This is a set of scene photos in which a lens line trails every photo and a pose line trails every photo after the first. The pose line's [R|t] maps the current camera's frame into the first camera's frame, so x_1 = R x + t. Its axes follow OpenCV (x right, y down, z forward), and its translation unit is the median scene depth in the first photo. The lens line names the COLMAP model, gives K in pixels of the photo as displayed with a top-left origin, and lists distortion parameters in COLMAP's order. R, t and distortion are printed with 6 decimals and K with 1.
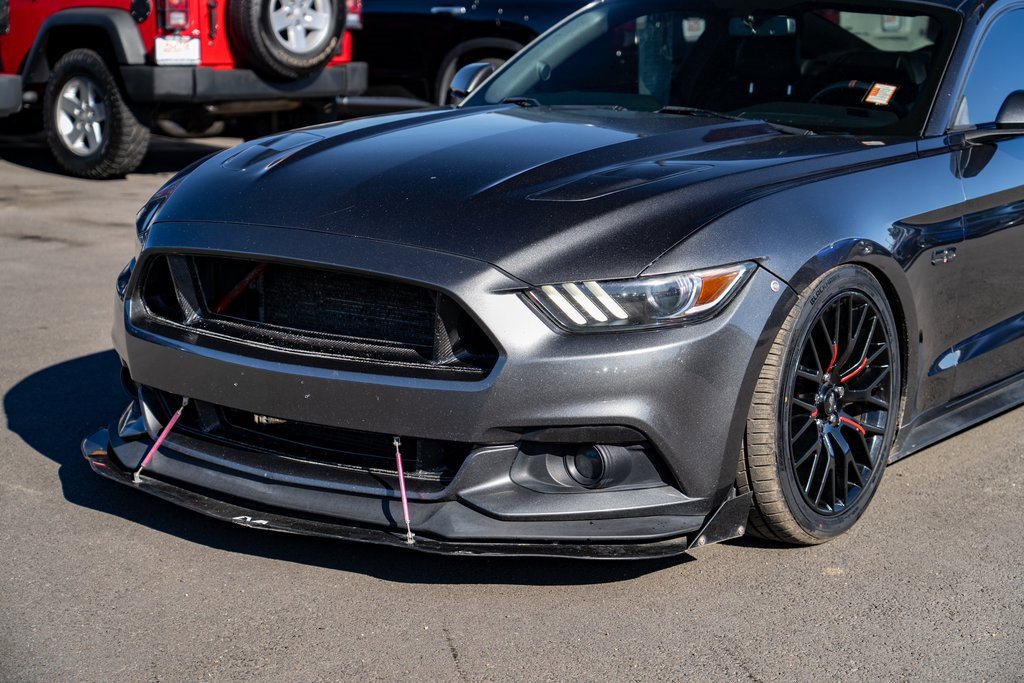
lens RADIAL K [[2001.5, 0, 512.0], [0, 2001.5, 341.5], [0, 0, 1]] dist [0.046881, 0.151024]
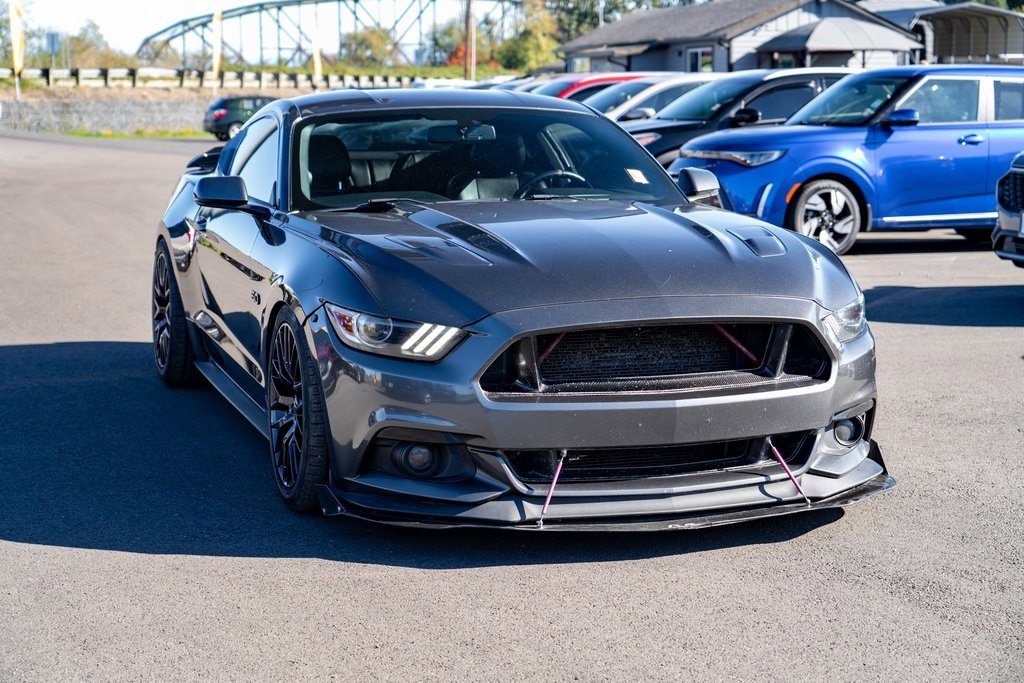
lens RADIAL K [[1869.6, 0, 512.0], [0, 1869.6, 341.5], [0, 0, 1]] dist [0.015274, 0.188095]
pose [[0.588052, -0.125681, 0.798999, -1.170143], [0.158449, 0.986613, 0.038576, -0.092768], [-0.793151, 0.103916, 0.600094, 0.370398]]
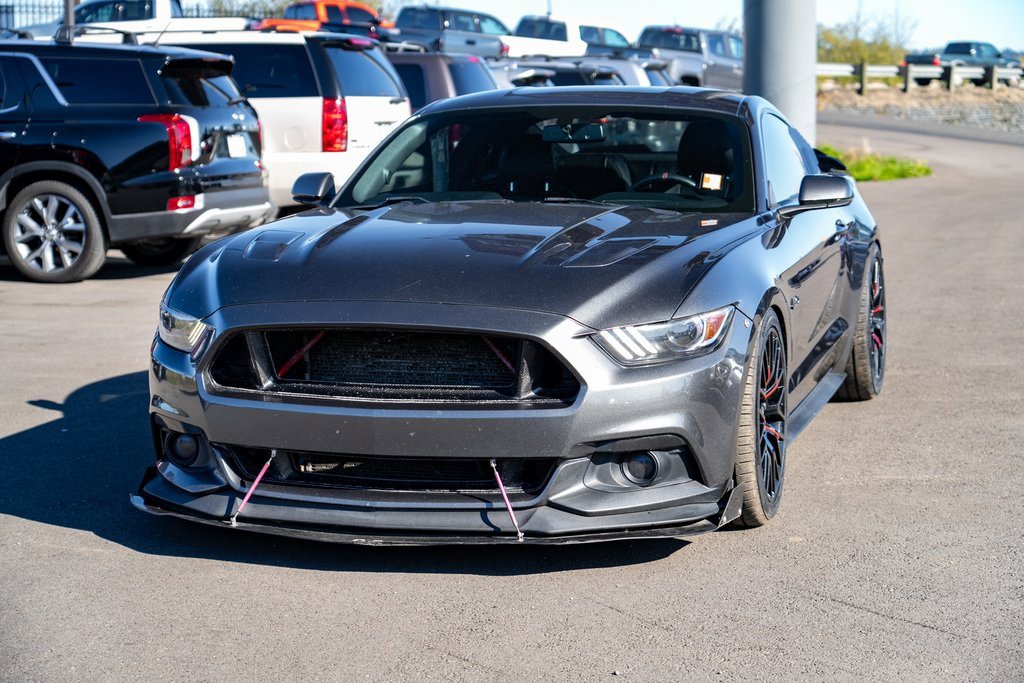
lens RADIAL K [[2076.1, 0, 512.0], [0, 2076.1, 341.5], [0, 0, 1]] dist [-0.010579, -0.084163]
pose [[0.939620, -0.060560, 0.336820, -0.479837], [0.081672, 0.995461, -0.048856, 0.038654], [-0.332332, 0.073414, 0.940301, -0.228753]]
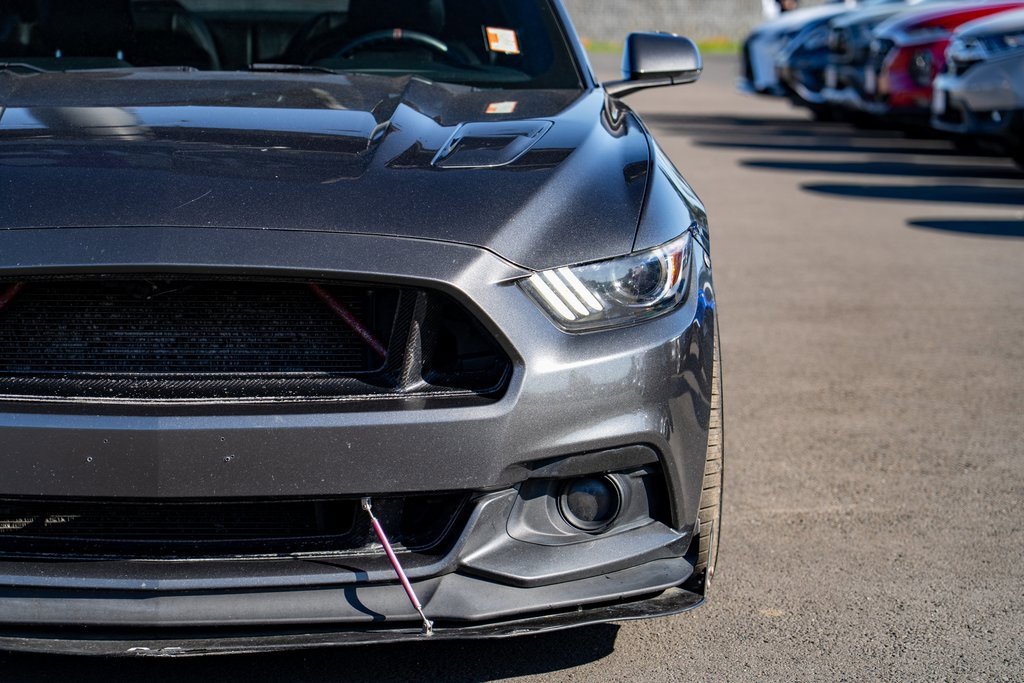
lens RADIAL K [[3086.1, 0, 512.0], [0, 3086.1, 341.5], [0, 0, 1]] dist [0.082958, -0.465355]
pose [[0.783836, -0.079439, 0.615865, -0.702002], [0.114697, 0.993240, -0.017864, 0.017681], [-0.610283, 0.084641, 0.787649, 0.083330]]
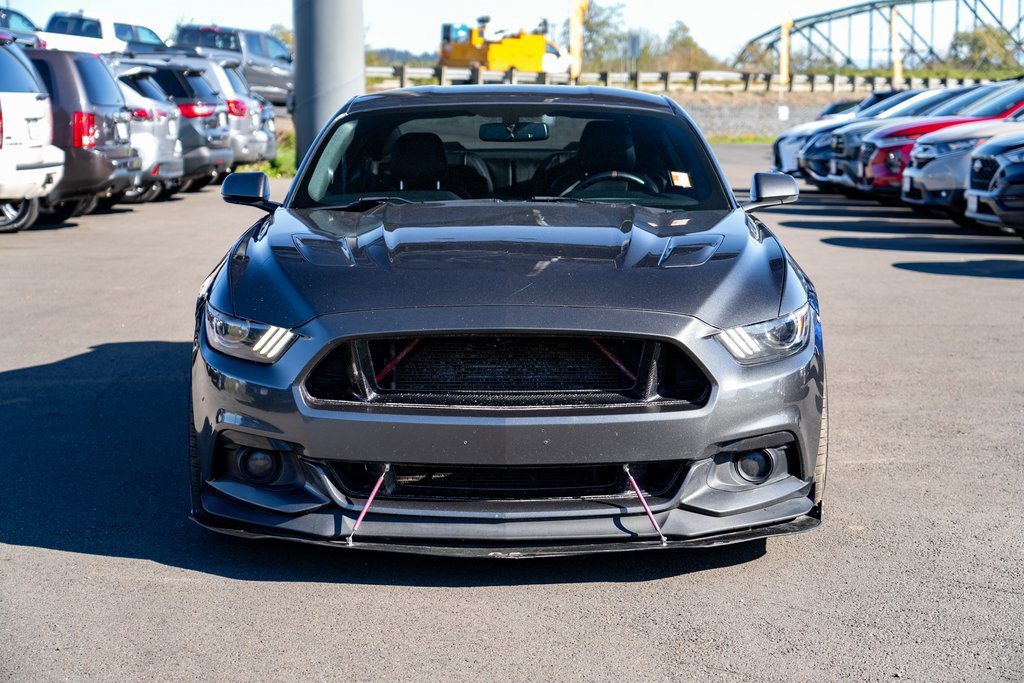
lens RADIAL K [[1978.1, 0, 522.6], [0, 1978.1, 340.9], [0, 0, 1]] dist [0.046144, 0.117510]
pose [[0.809692, -0.087571, 0.580285, -0.810978], [0.118133, 0.992885, -0.014998, -0.016864], [-0.574842, 0.080695, 0.814275, 0.039751]]
